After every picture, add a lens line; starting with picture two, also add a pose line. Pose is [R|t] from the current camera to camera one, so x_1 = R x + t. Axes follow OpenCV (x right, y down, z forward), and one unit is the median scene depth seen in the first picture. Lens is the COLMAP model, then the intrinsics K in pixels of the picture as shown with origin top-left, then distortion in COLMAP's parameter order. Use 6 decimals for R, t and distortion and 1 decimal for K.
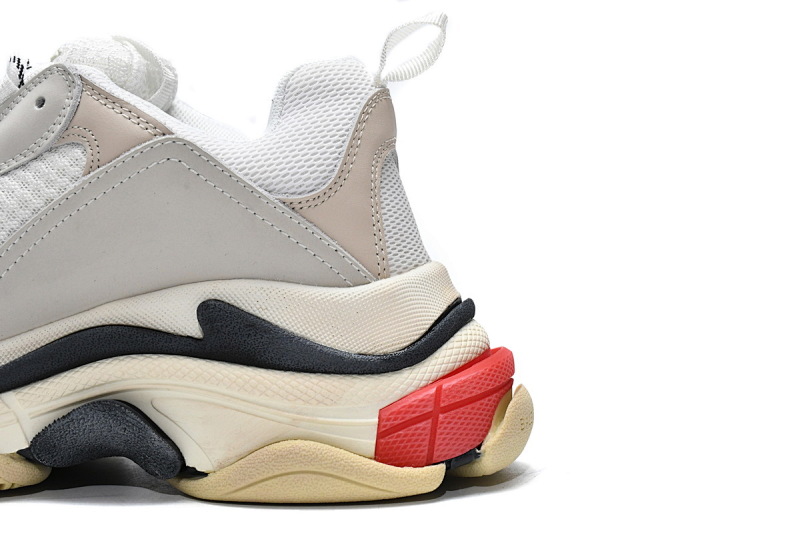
lens RADIAL K [[1722.6, 0, 397.2], [0, 1722.6, 266.7], [0, 0, 1]] dist [-0.017228, 0.000000]
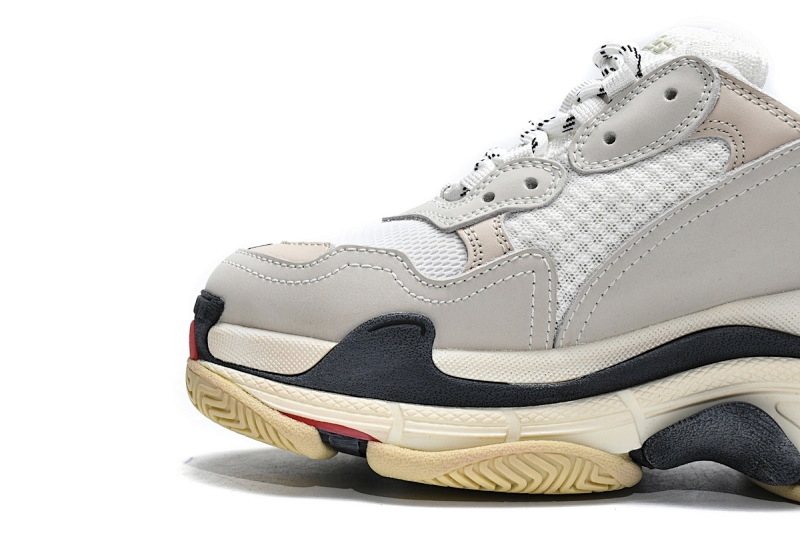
lens RADIAL K [[1722.6, 0, 397.3], [0, 1722.6, 265.7], [0, 0, 1]] dist [-0.017228, 0.000000]
pose [[0.995577, 0.044611, 0.082687, -0.441943], [-0.043608, 0.998952, -0.013898, 0.022086], [-0.083220, 0.010231, 0.996479, 0.043409]]
